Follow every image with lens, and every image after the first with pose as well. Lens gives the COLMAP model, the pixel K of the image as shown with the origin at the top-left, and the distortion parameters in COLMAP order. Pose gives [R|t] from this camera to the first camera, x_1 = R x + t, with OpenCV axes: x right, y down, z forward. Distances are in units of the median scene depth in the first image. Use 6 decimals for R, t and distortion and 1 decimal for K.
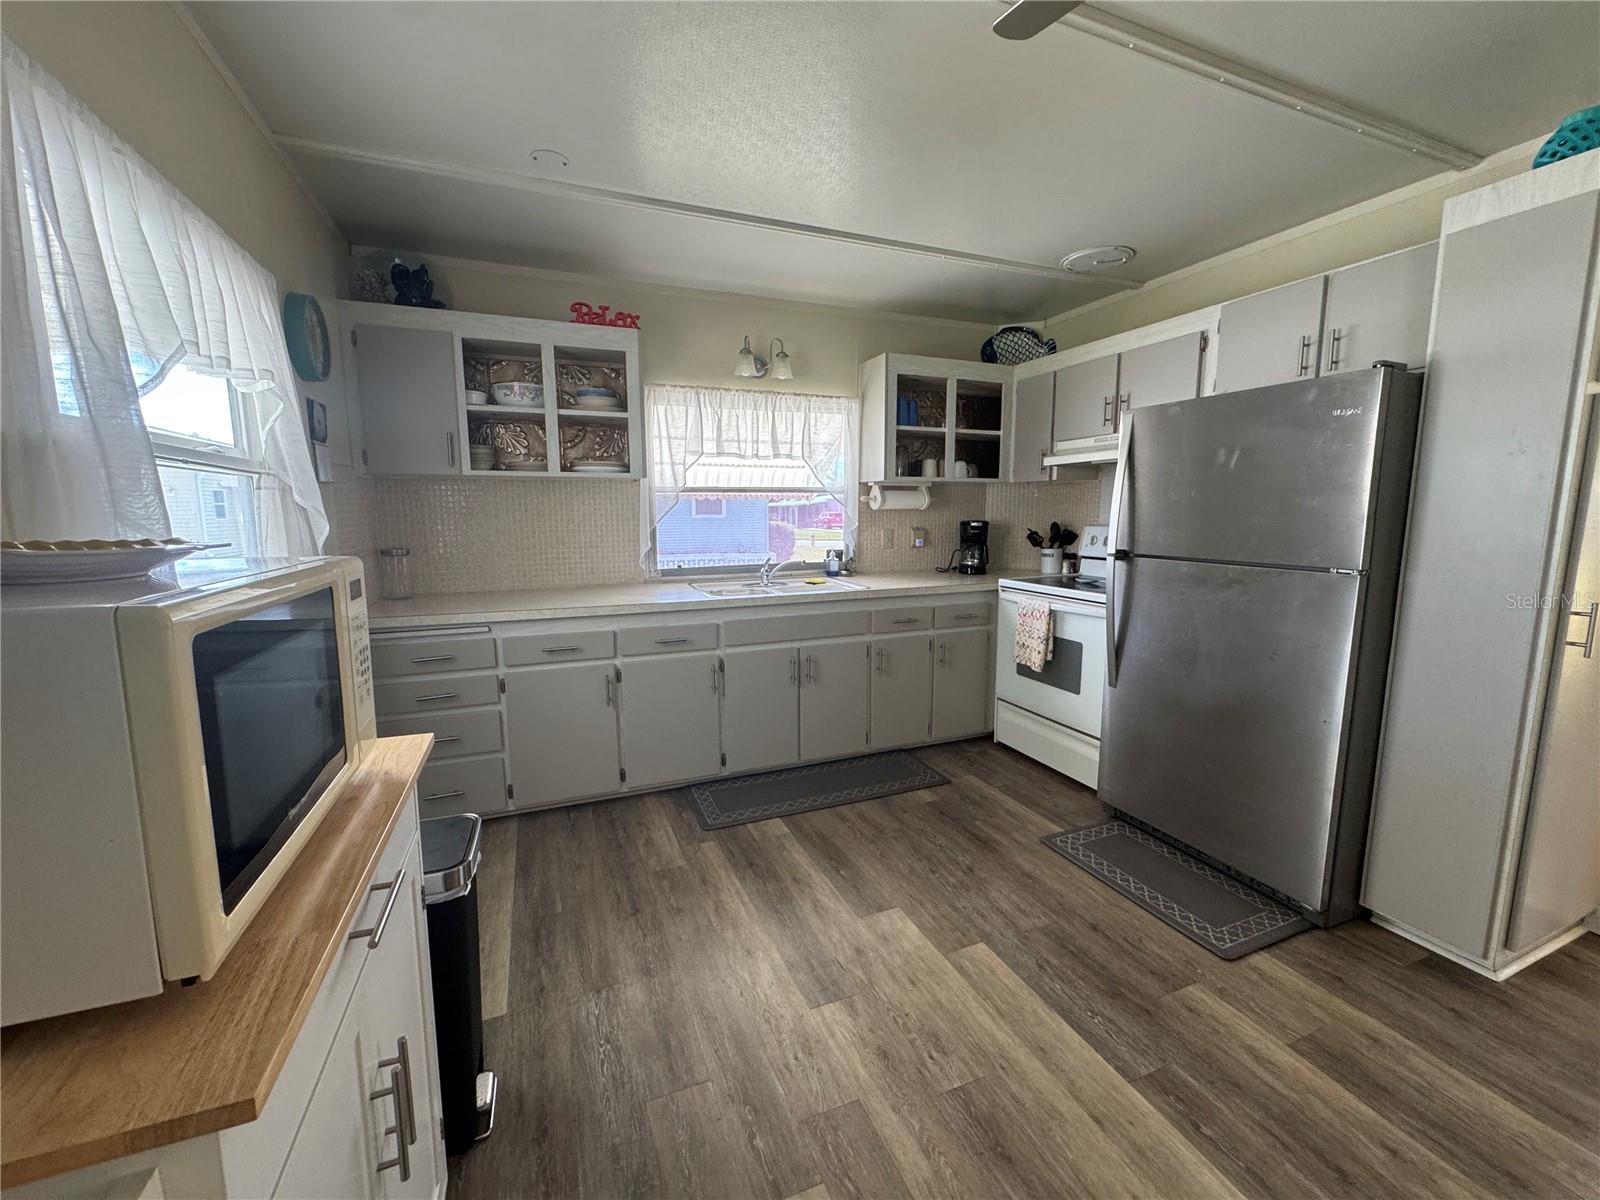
lens RADIAL K [[638.3, 0, 801.1], [0, 638.3, 600.1], [0, 0, 1]] dist [-0.008151, 0.000291]
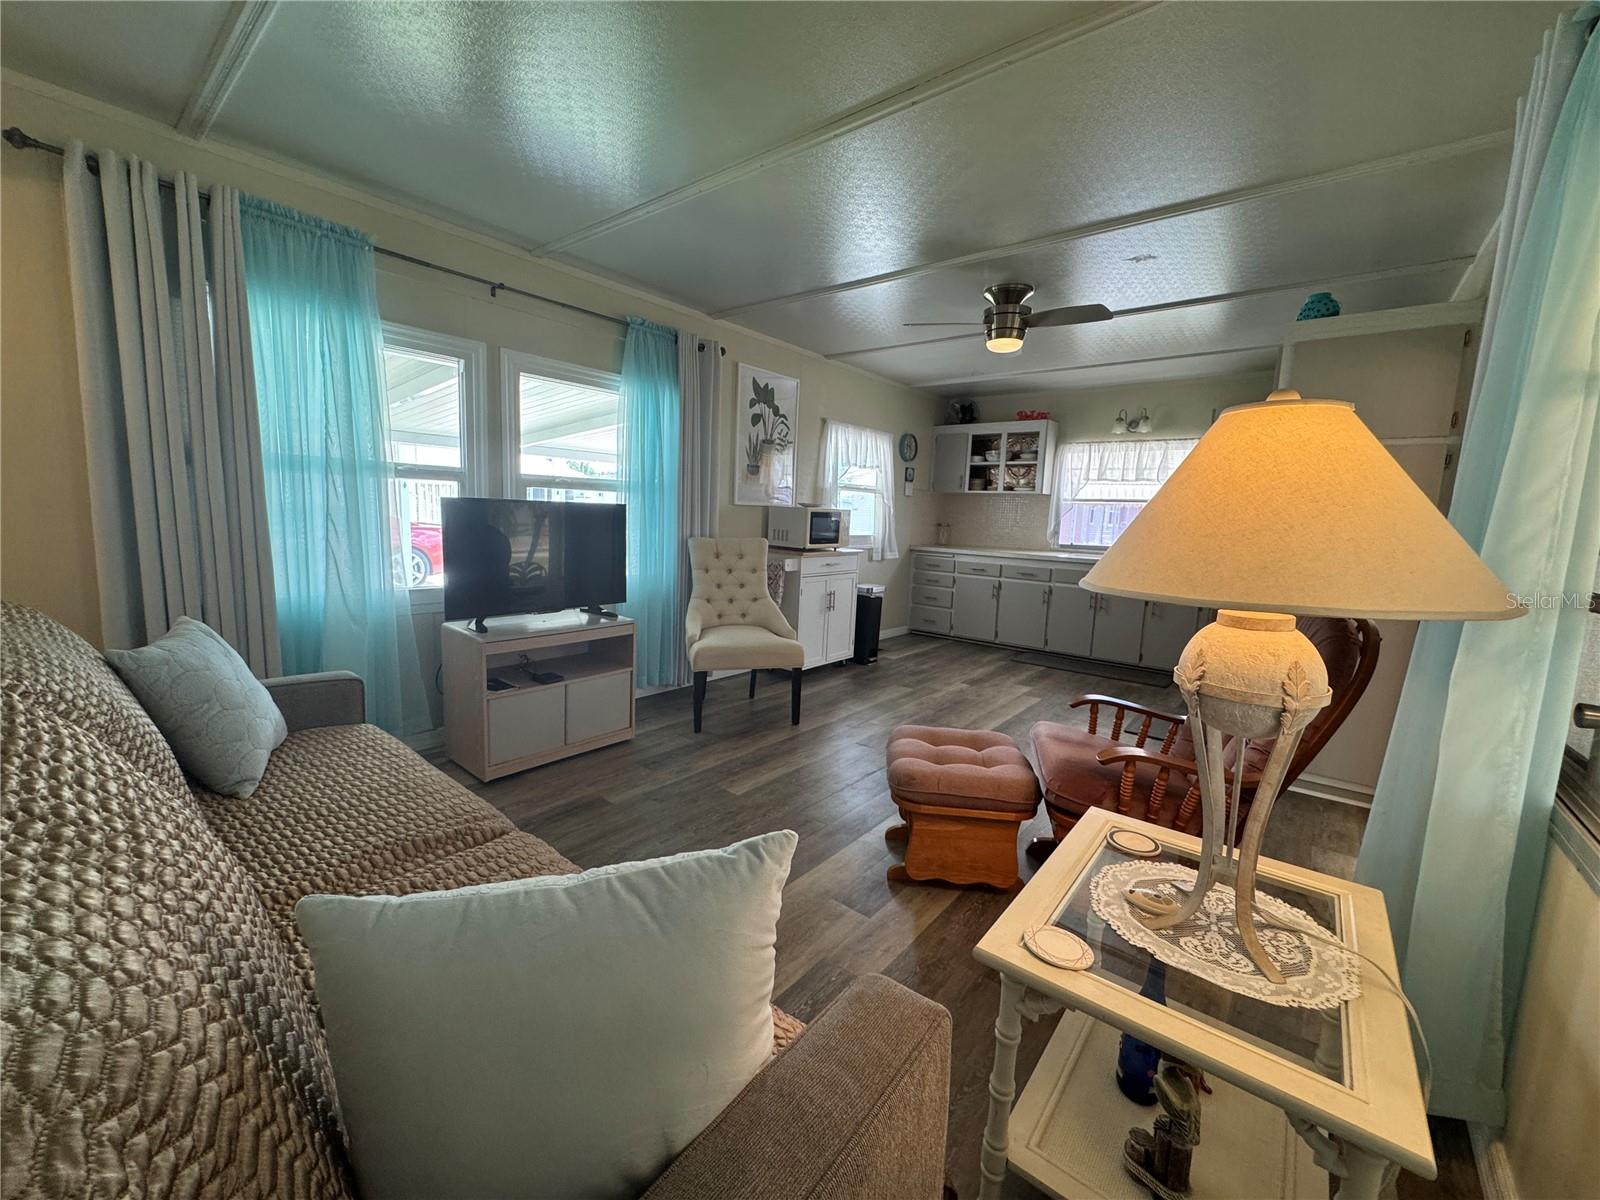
lens RADIAL K [[638.3, 0, 798.3], [0, 638.3, 601.0], [0, 0, 1]] dist [-0.008151, 0.000291]
pose [[0.473130, 0.143215, -0.869274, 1.158320], [-0.159290, 0.984343, 0.075474, 0.105303], [0.866473, 0.102757, 0.488535, -0.575504]]
